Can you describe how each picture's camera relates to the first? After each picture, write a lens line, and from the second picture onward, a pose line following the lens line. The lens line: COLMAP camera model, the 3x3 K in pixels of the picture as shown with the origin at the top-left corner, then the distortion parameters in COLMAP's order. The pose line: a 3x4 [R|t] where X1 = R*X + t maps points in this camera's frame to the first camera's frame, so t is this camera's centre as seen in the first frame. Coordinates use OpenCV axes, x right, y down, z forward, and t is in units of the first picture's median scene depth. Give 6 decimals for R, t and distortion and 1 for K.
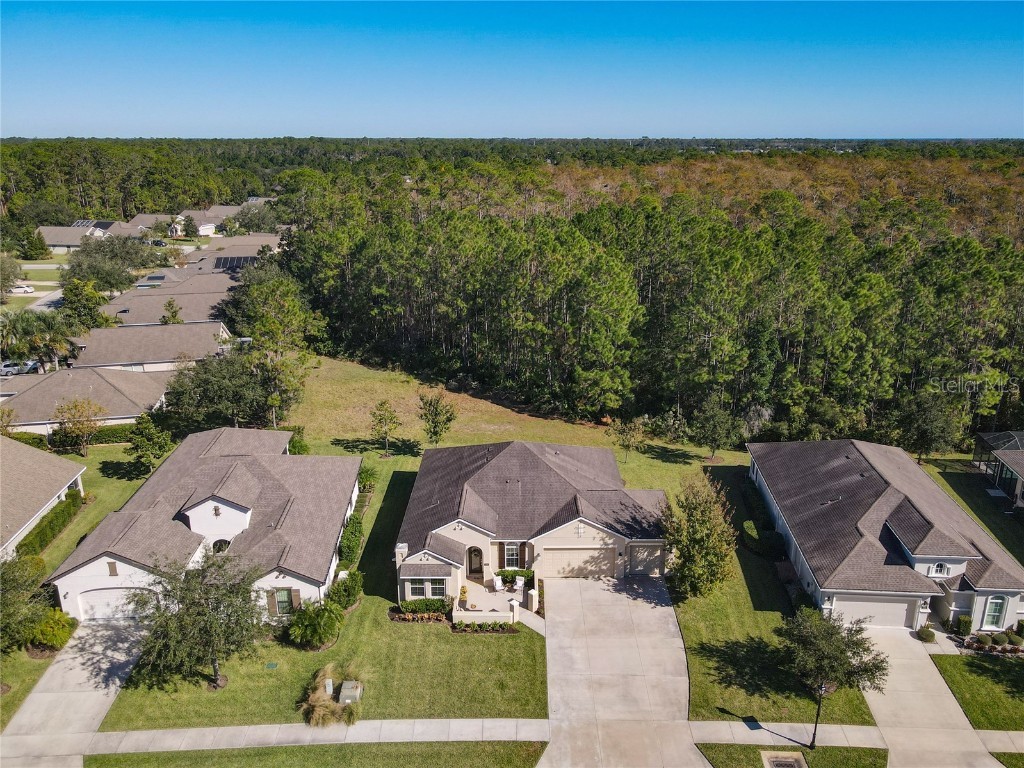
lens RADIAL K [[795.9, 0, 529.2], [0, 795.9, 384.1], [0, 0, 1]] dist [-0.013780, 0.005879]
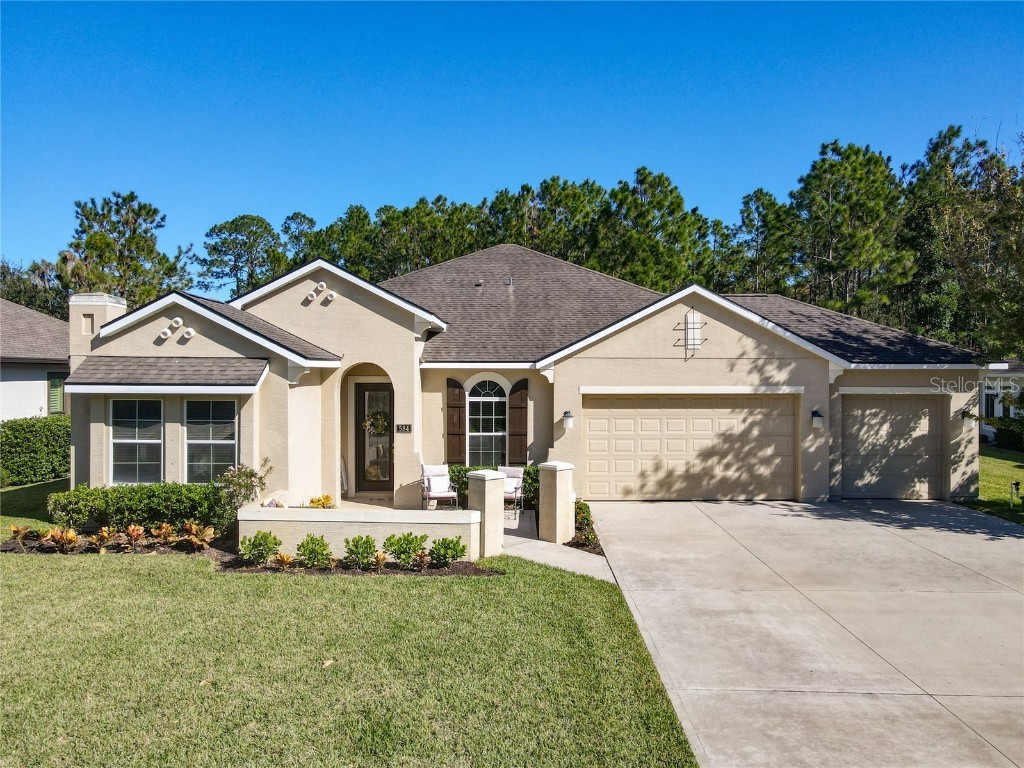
lens RADIAL K [[770.7, 0, 522.0], [0, 770.7, 379.0], [0, 0, 1]] dist [0.009198, 0.012872]
pose [[0.999998, -0.001254, -0.001325, -0.006536], [0.000799, 0.953842, -0.300309, 0.298266], [0.001640, 0.300307, 0.953841, 0.700688]]
